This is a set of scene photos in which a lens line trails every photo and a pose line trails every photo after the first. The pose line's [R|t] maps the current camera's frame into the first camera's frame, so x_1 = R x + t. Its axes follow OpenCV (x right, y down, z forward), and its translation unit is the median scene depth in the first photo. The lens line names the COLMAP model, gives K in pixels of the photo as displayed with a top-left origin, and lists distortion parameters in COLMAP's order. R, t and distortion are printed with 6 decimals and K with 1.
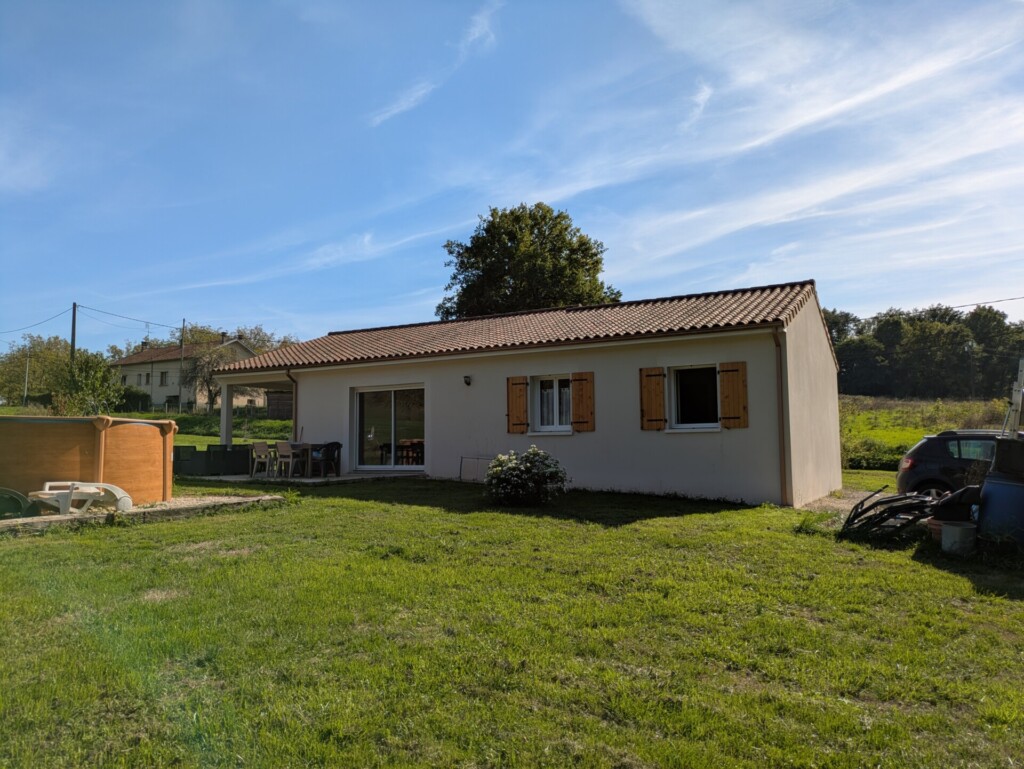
lens RADIAL K [[748.0, 0, 512.0], [0, 748.0, 384.5], [0, 0, 1]] dist [0.000106, 0.000022]
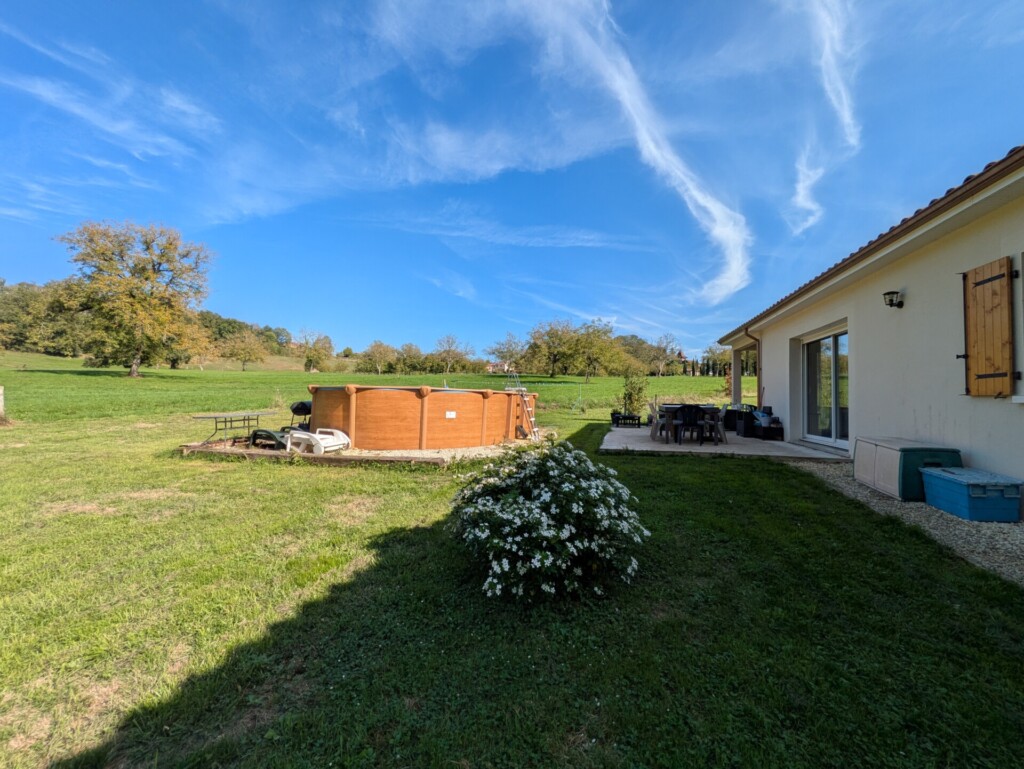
lens RADIAL K [[405.1, 0, 512.0], [0, 405.1, 384.5], [0, 0, 1]] dist [0.000022, 0.000048]
pose [[0.229943, -0.023109, -0.972930, 0.248675], [0.068192, 0.997643, -0.007580, 0.061112], [0.970812, -0.064603, 0.230977, 1.002174]]
